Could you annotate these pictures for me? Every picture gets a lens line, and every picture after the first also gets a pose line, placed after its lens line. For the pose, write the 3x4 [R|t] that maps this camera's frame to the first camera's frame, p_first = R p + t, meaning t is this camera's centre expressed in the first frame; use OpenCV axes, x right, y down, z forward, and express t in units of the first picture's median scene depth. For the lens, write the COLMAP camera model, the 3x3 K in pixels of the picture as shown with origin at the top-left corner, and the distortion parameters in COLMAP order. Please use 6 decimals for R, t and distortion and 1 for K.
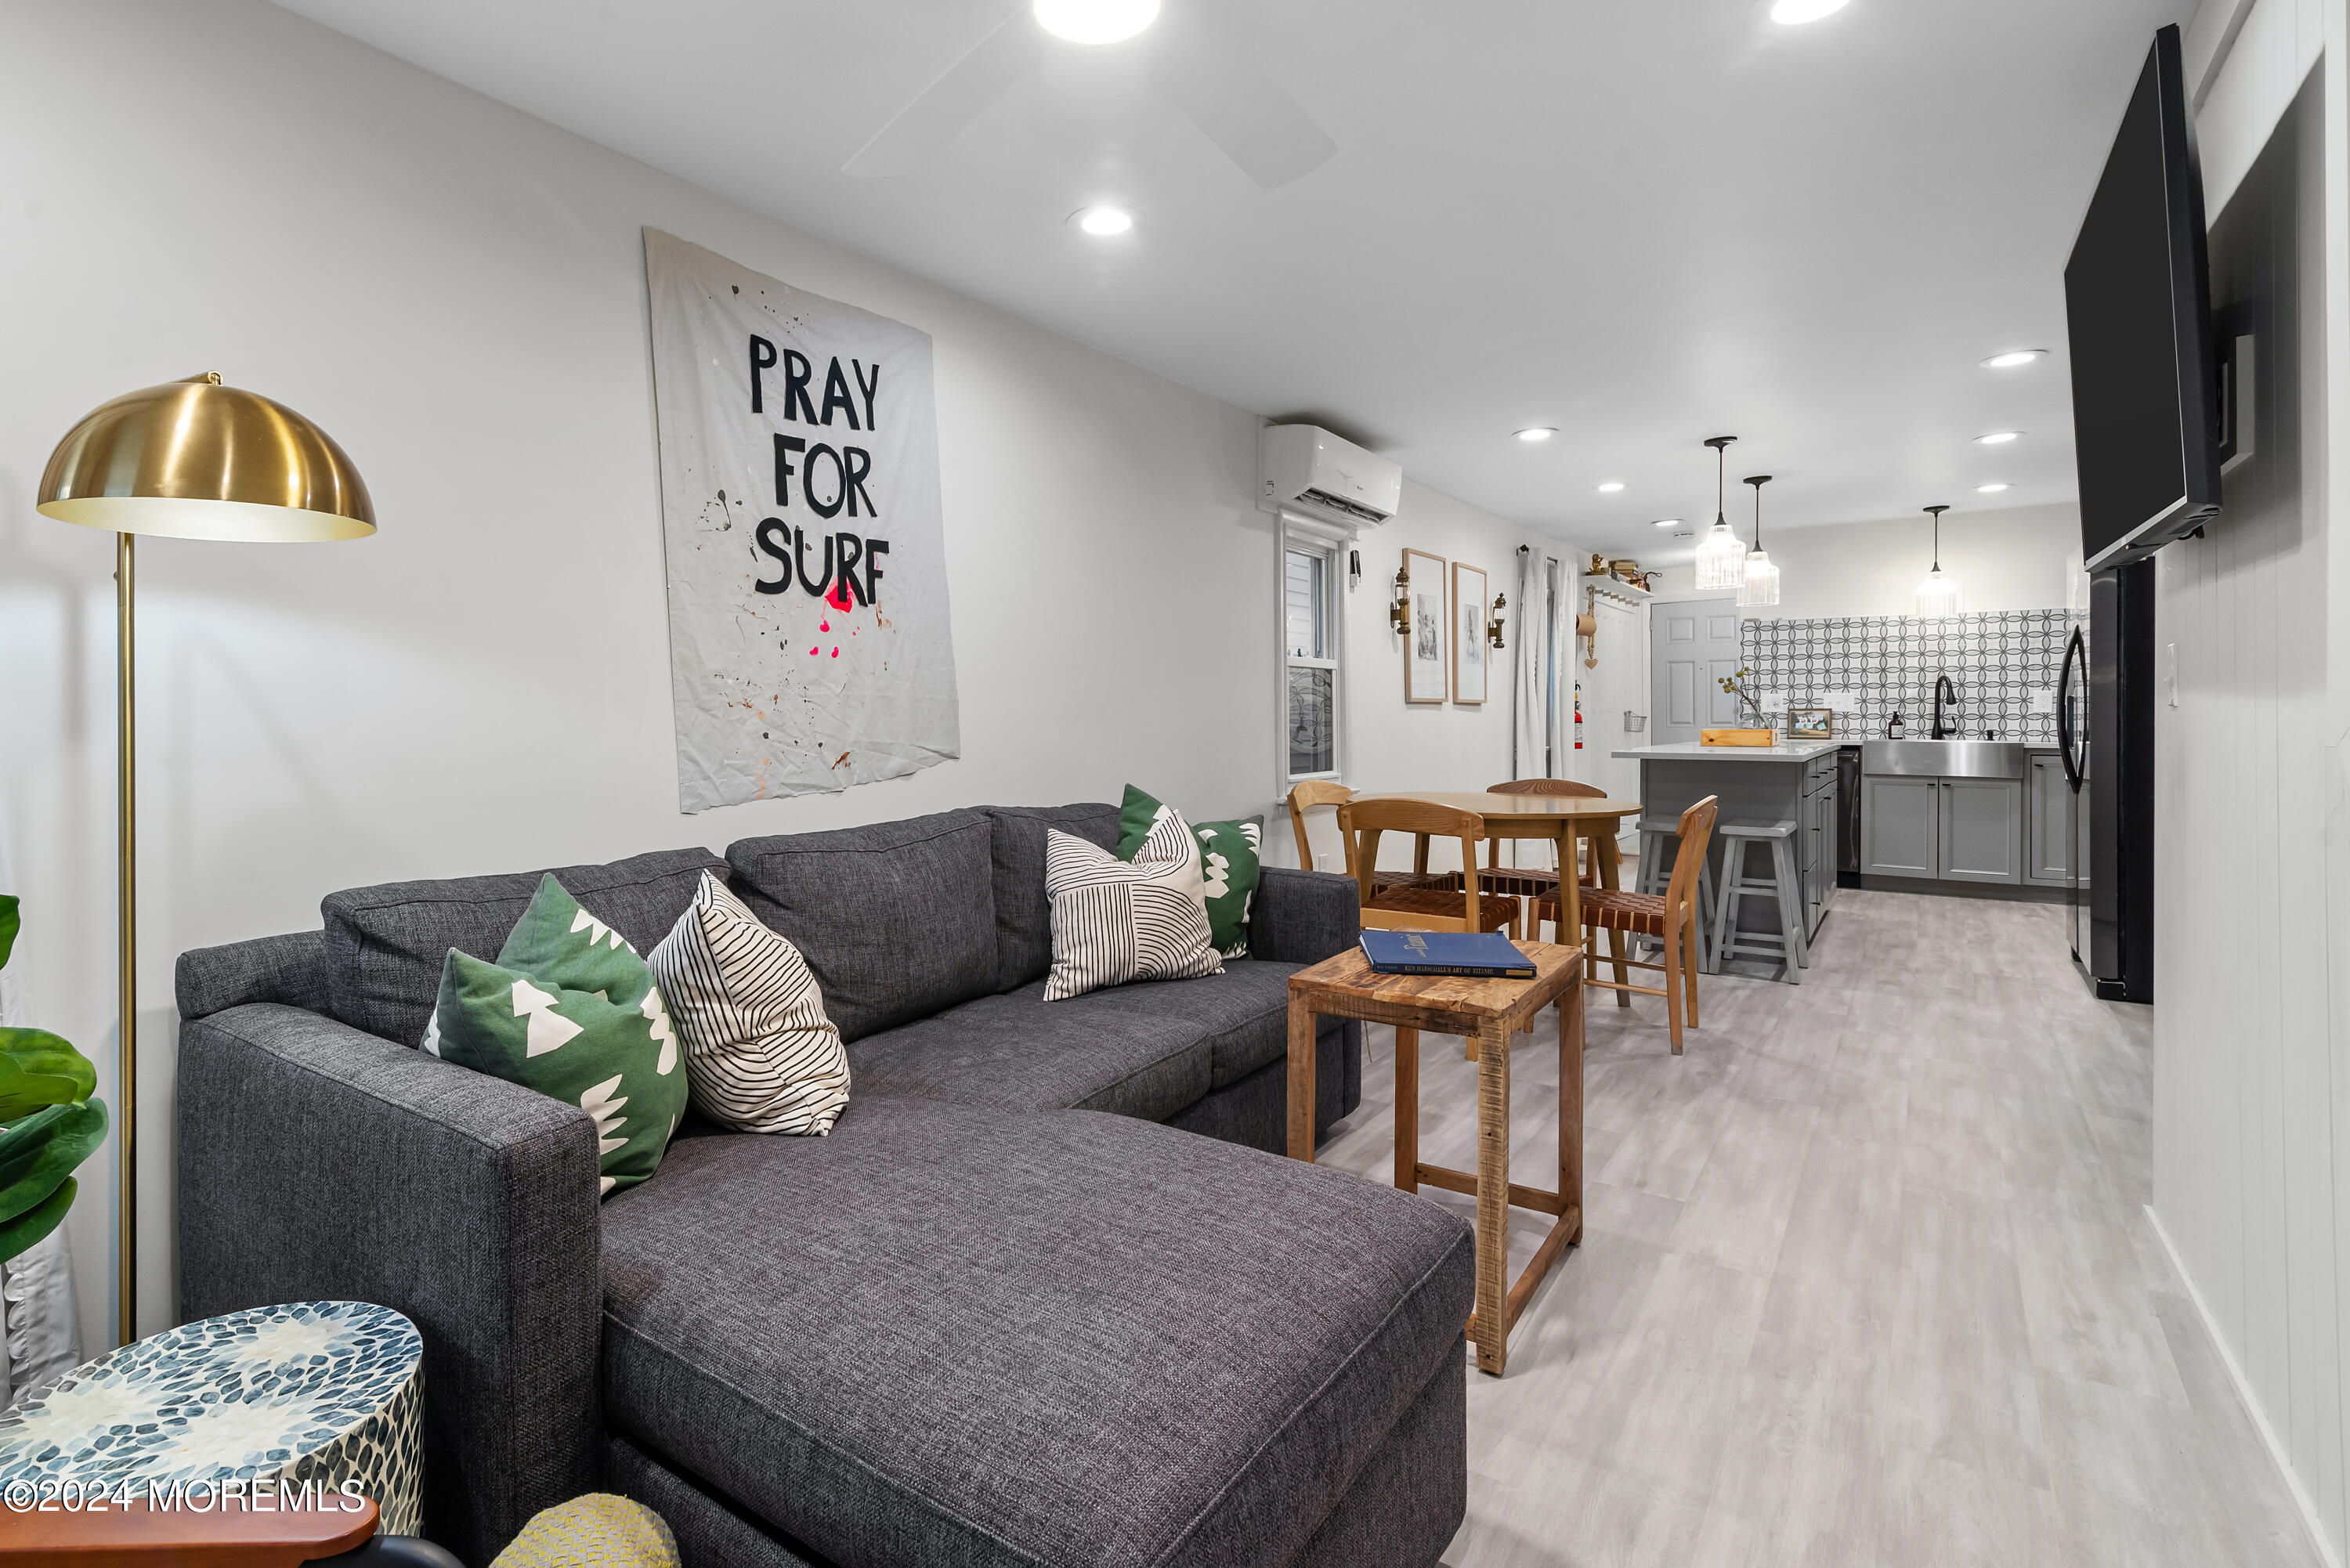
lens RADIAL K [[1146.4, 0, 1061.7], [0, 1146.4, 719.7], [0, 0, 1]] dist [0.001286, -0.000253]
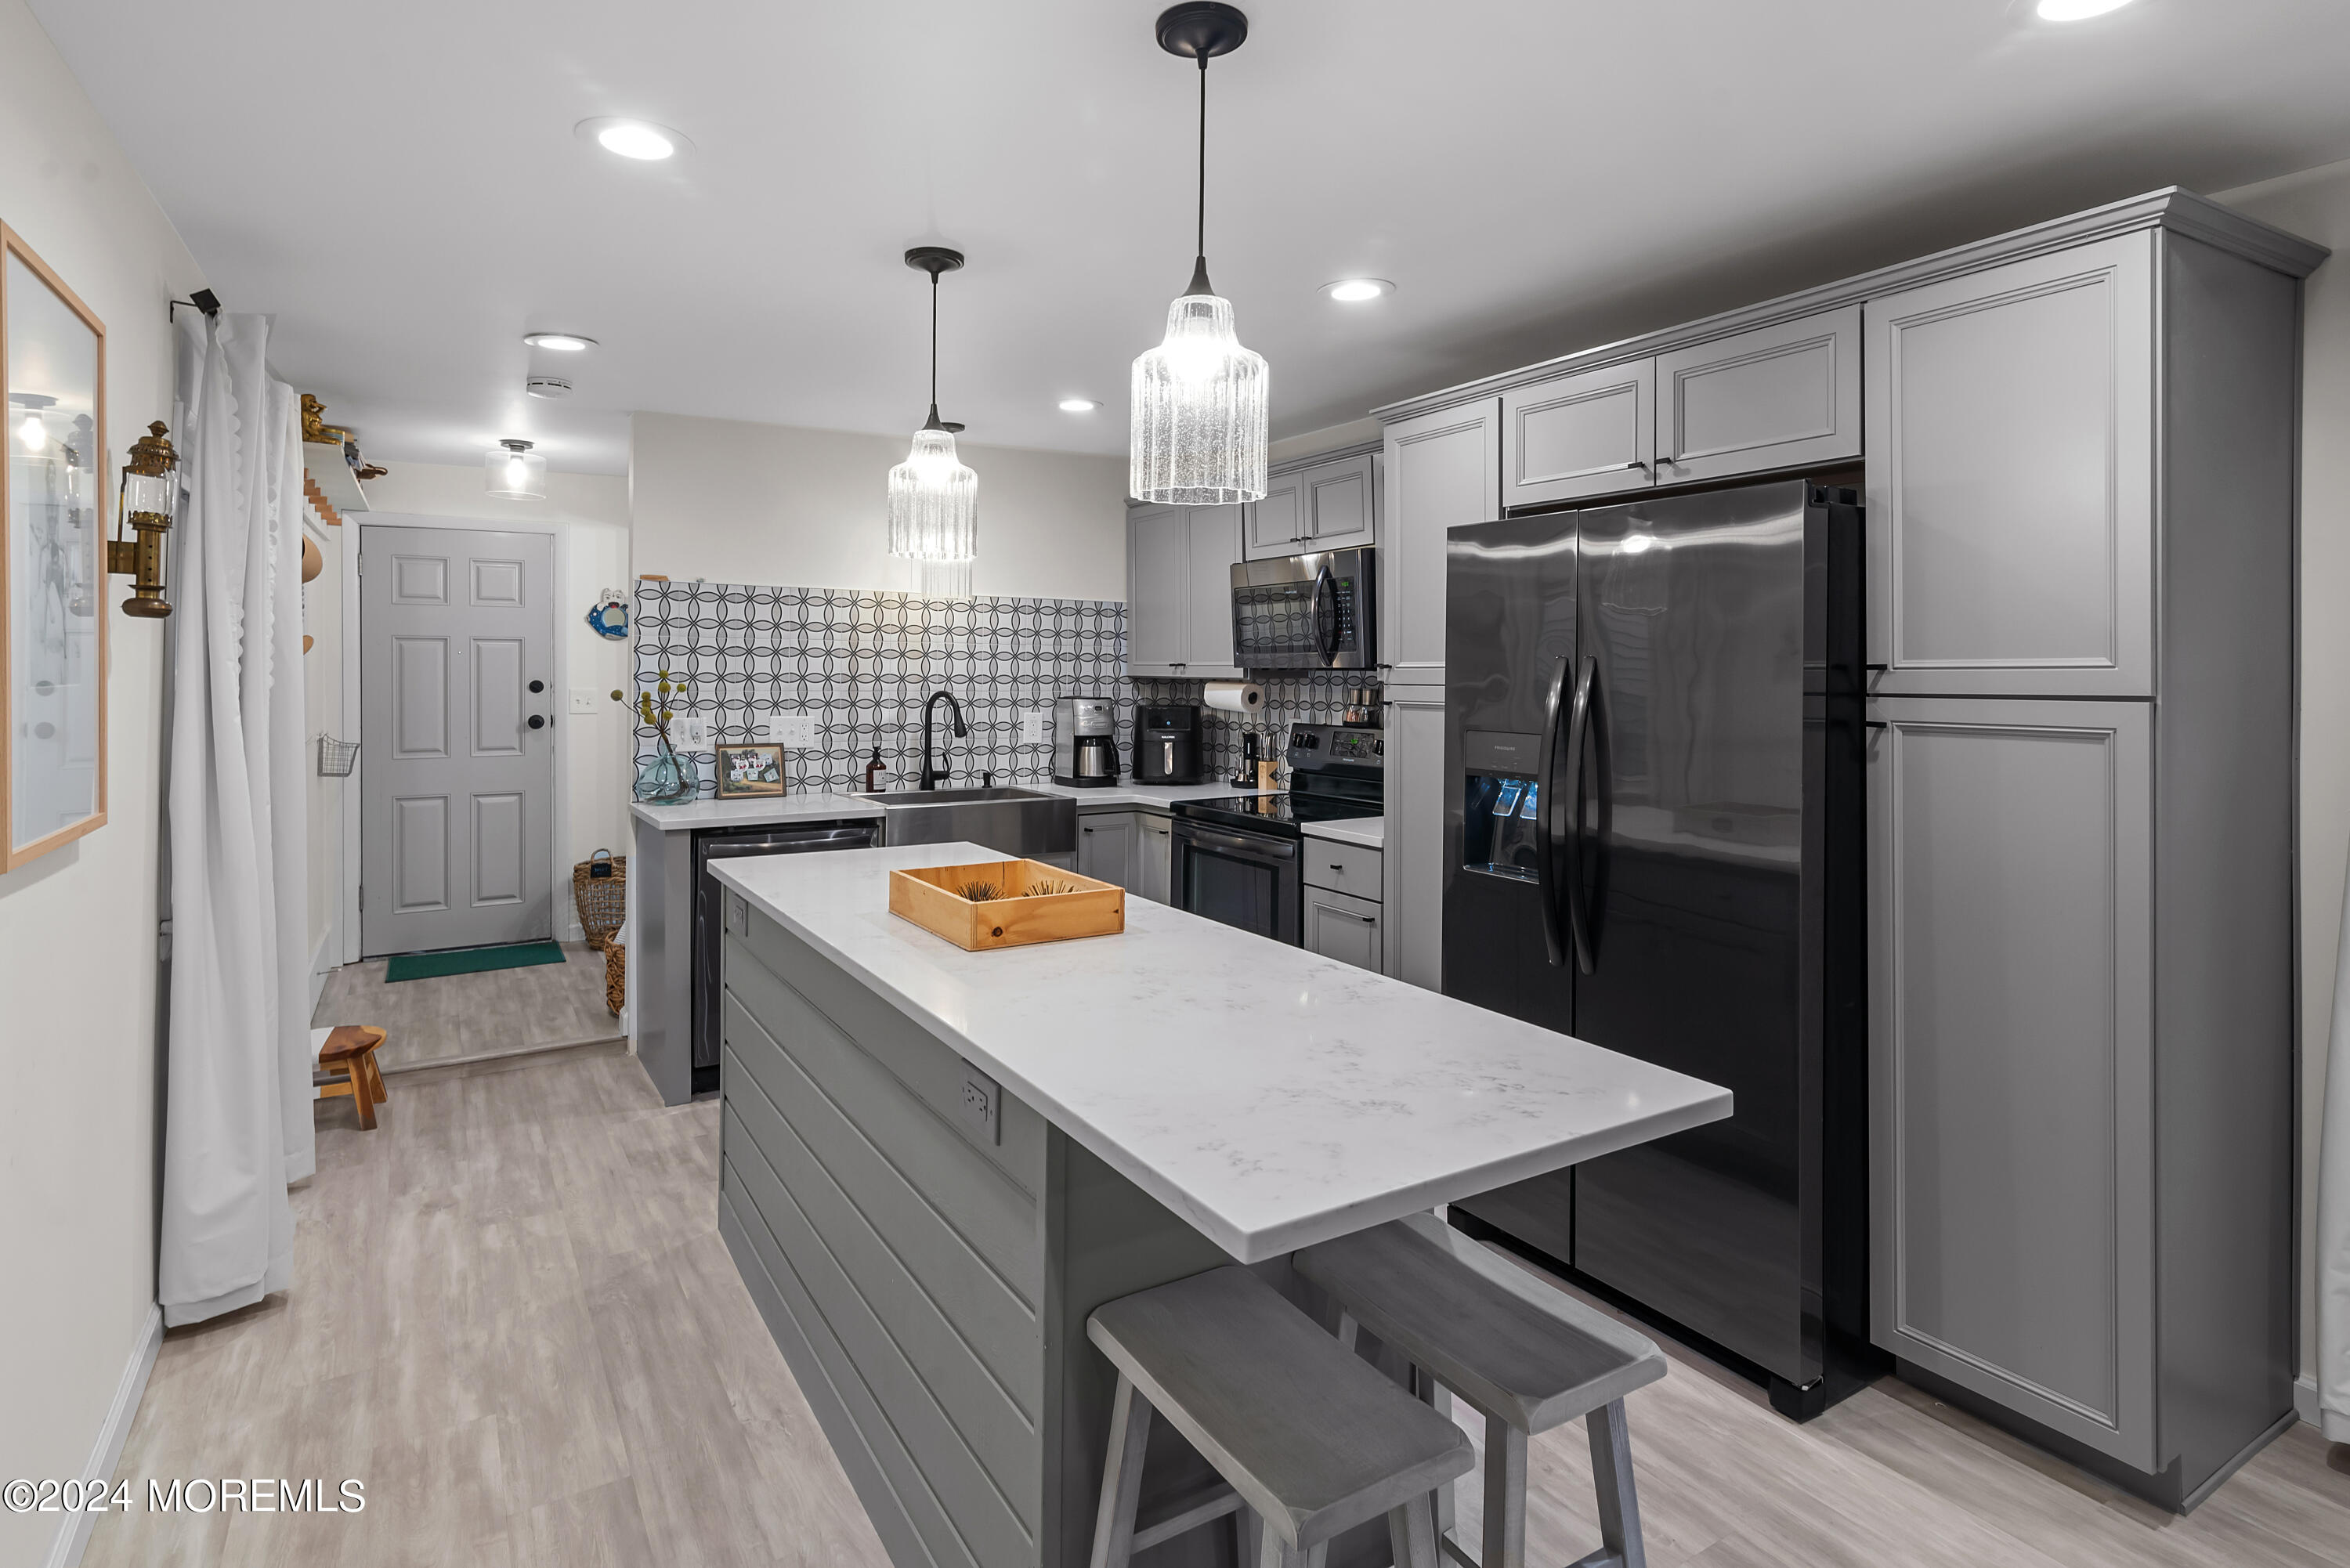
lens RADIAL K [[1185.5, 0, 1154.7], [0, 1185.5, 683.0], [0, 0, 1]] dist [0.014682, 0.000085]
pose [[0.363761, -0.005310, 0.931477, 0.195909], [-0.004666, 0.999961, 0.007523, -0.049105], [-0.931481, -0.007083, 0.363722, 0.657101]]
